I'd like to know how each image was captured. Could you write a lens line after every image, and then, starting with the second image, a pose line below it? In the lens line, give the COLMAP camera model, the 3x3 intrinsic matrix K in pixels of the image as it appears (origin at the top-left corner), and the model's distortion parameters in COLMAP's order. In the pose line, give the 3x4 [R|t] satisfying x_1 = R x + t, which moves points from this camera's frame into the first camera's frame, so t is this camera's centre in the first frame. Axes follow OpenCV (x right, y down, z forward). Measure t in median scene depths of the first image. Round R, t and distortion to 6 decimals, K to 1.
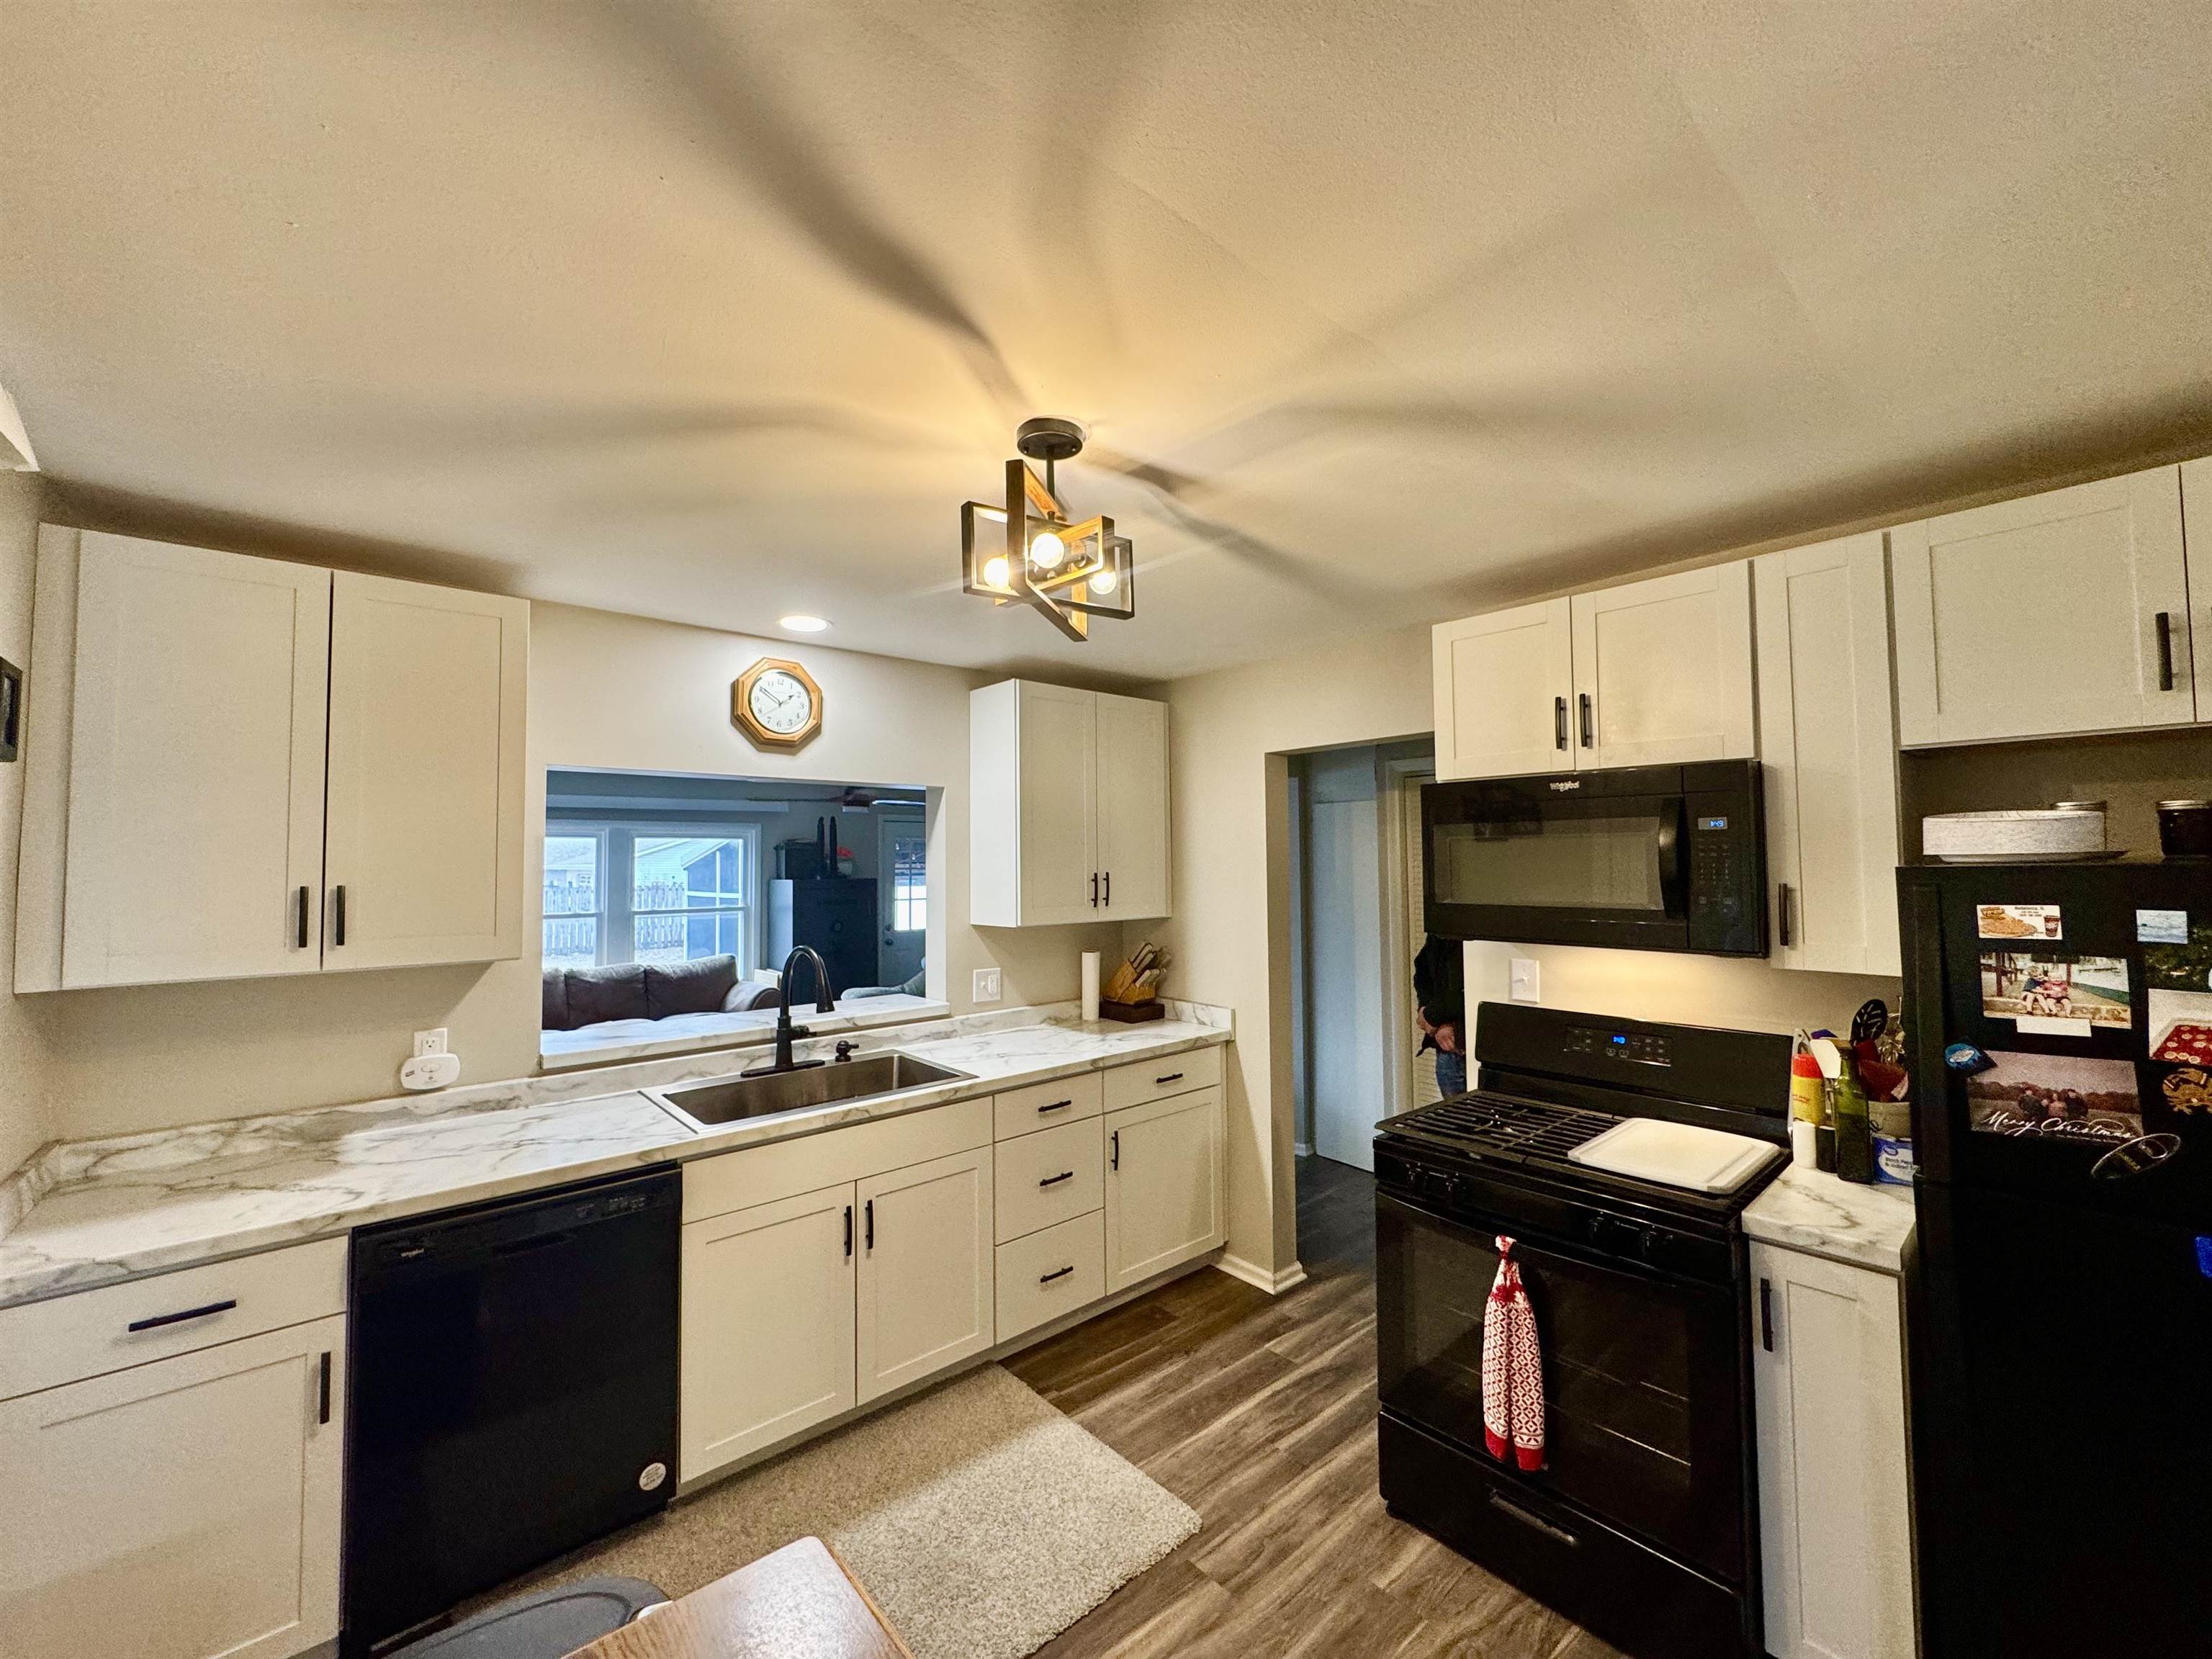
lens RADIAL K [[880.9, 0, 1112.3], [0, 880.9, 827.2], [0, 0, 1]] dist [-0.001965, 0.000219]
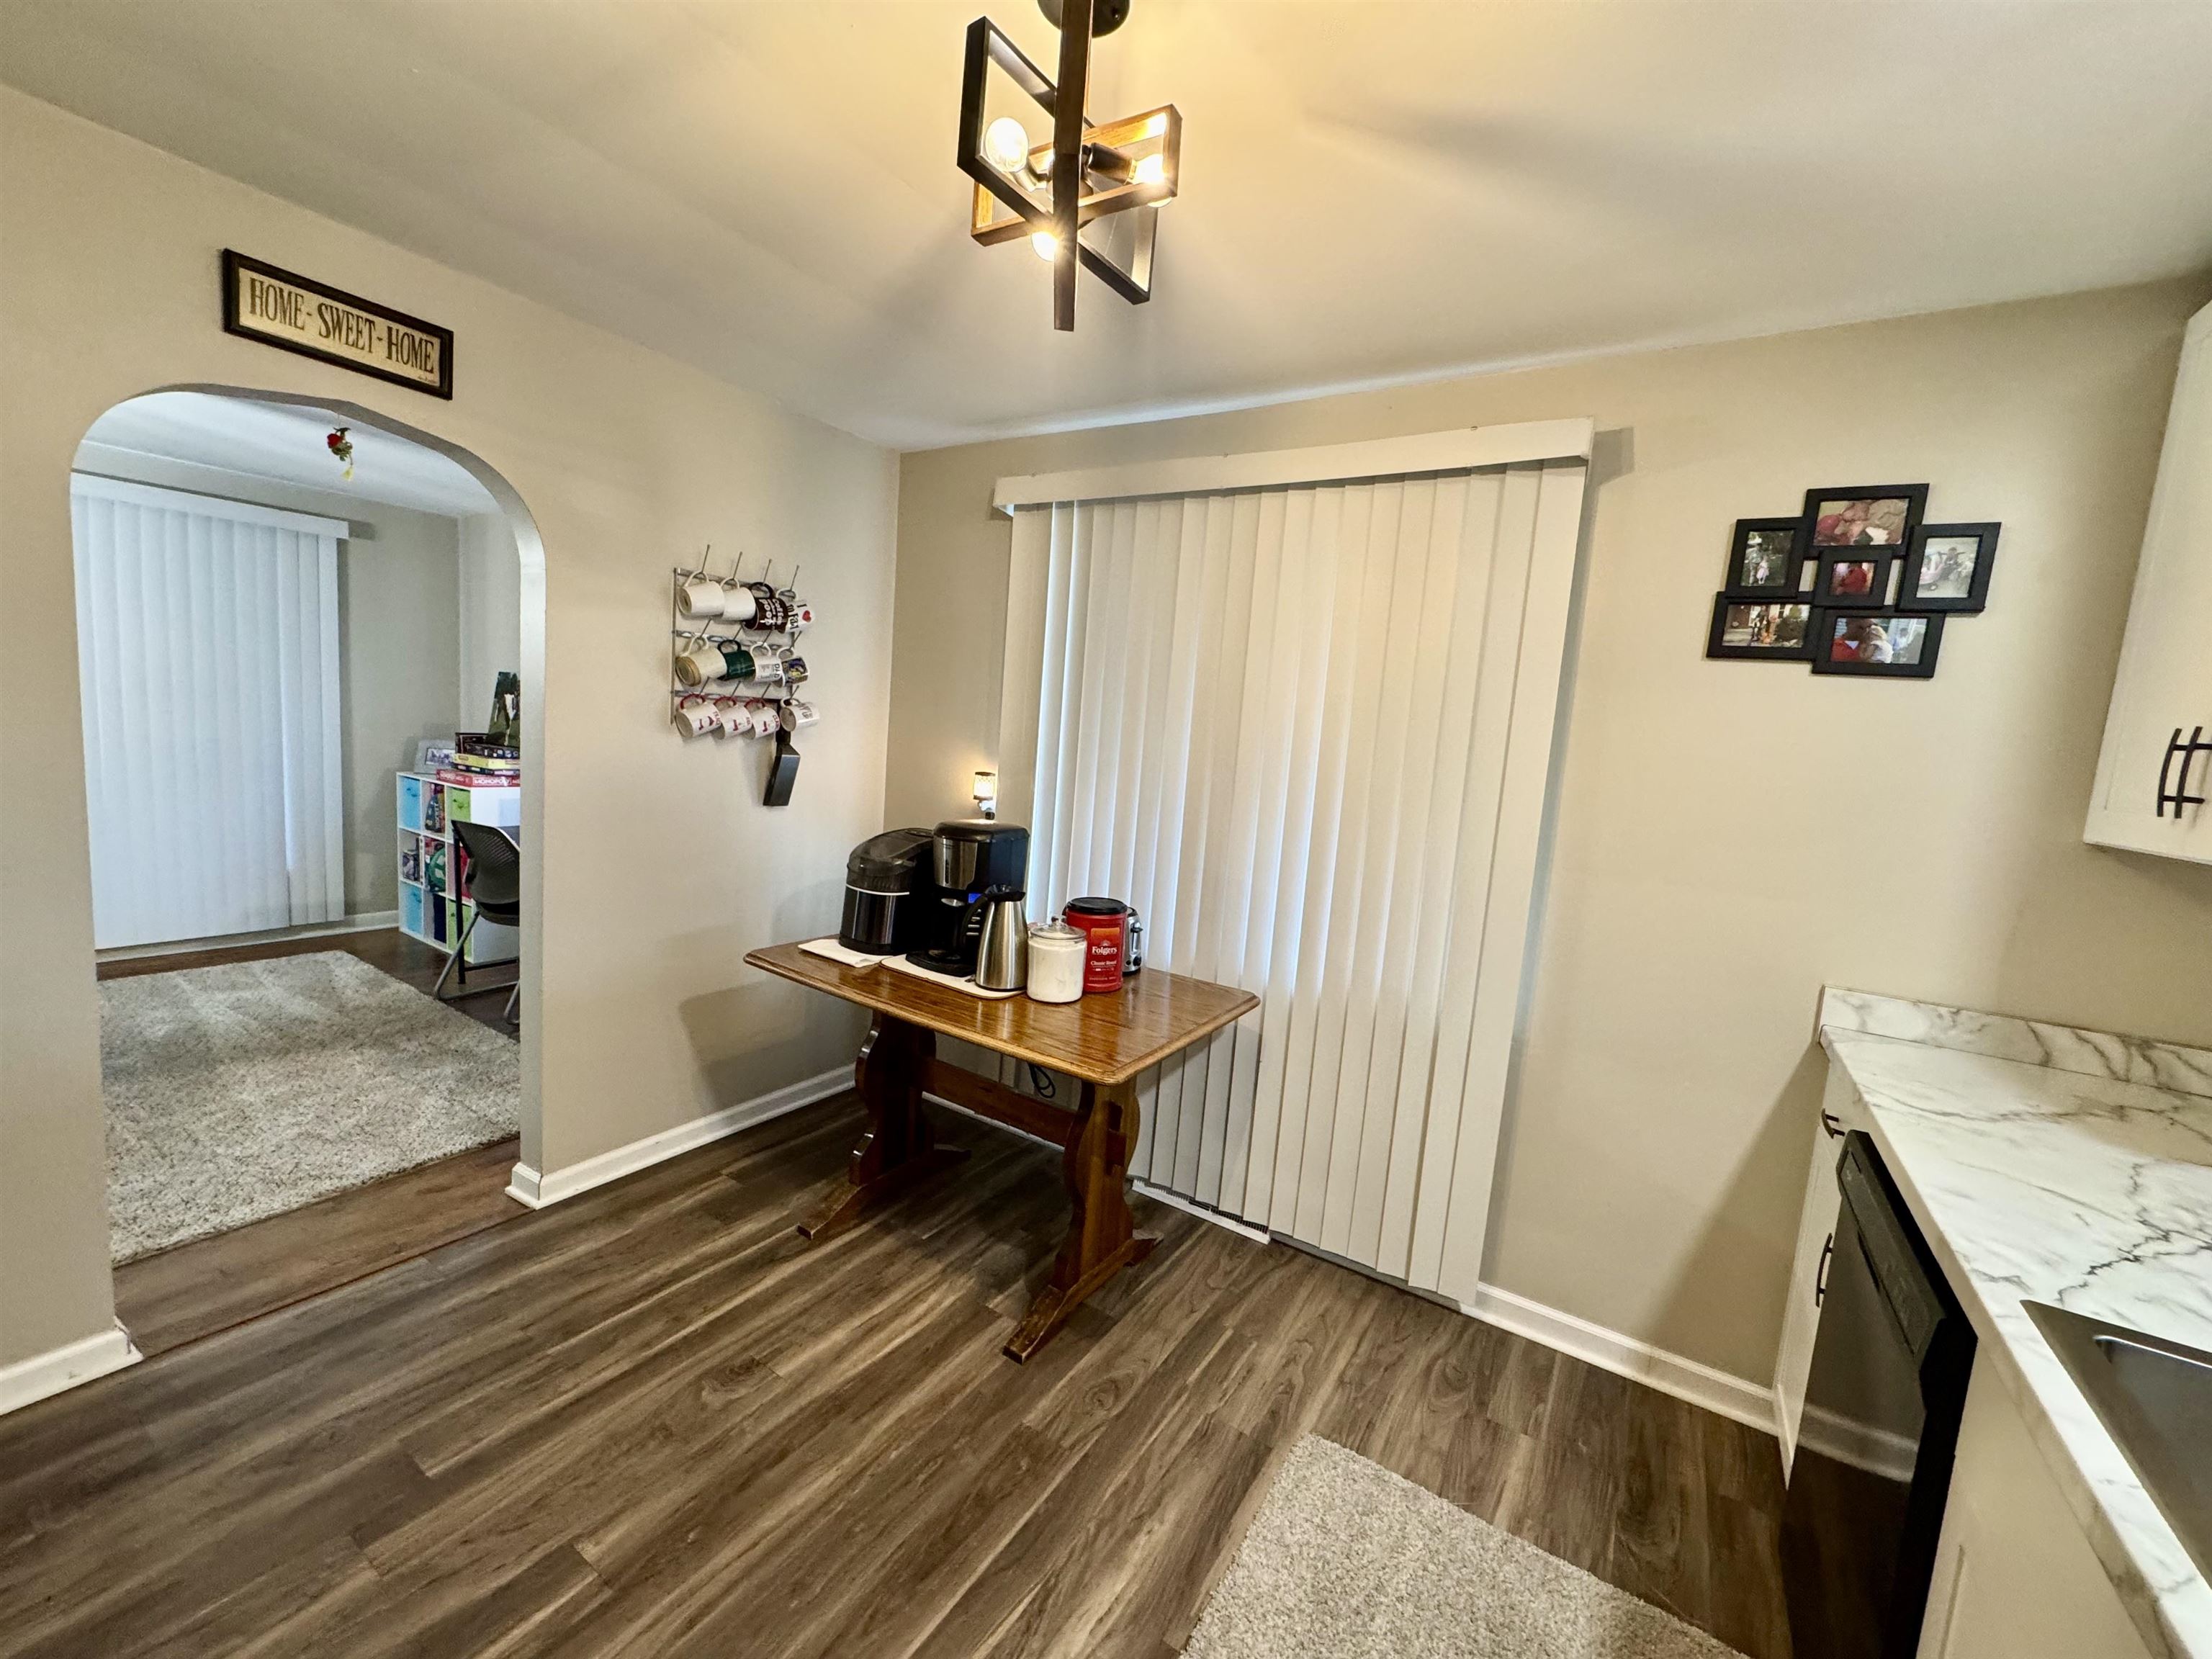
lens RADIAL K [[880.9, 0, 1112.3], [0, 880.9, 827.2], [0, 0, 1]] dist [-0.001965, 0.000219]
pose [[-0.959511, -0.033363, -0.279690, 0.073785], [-0.056637, 0.995533, 0.075546, 0.145875], [0.275920, 0.088328, -0.957114, 1.516130]]
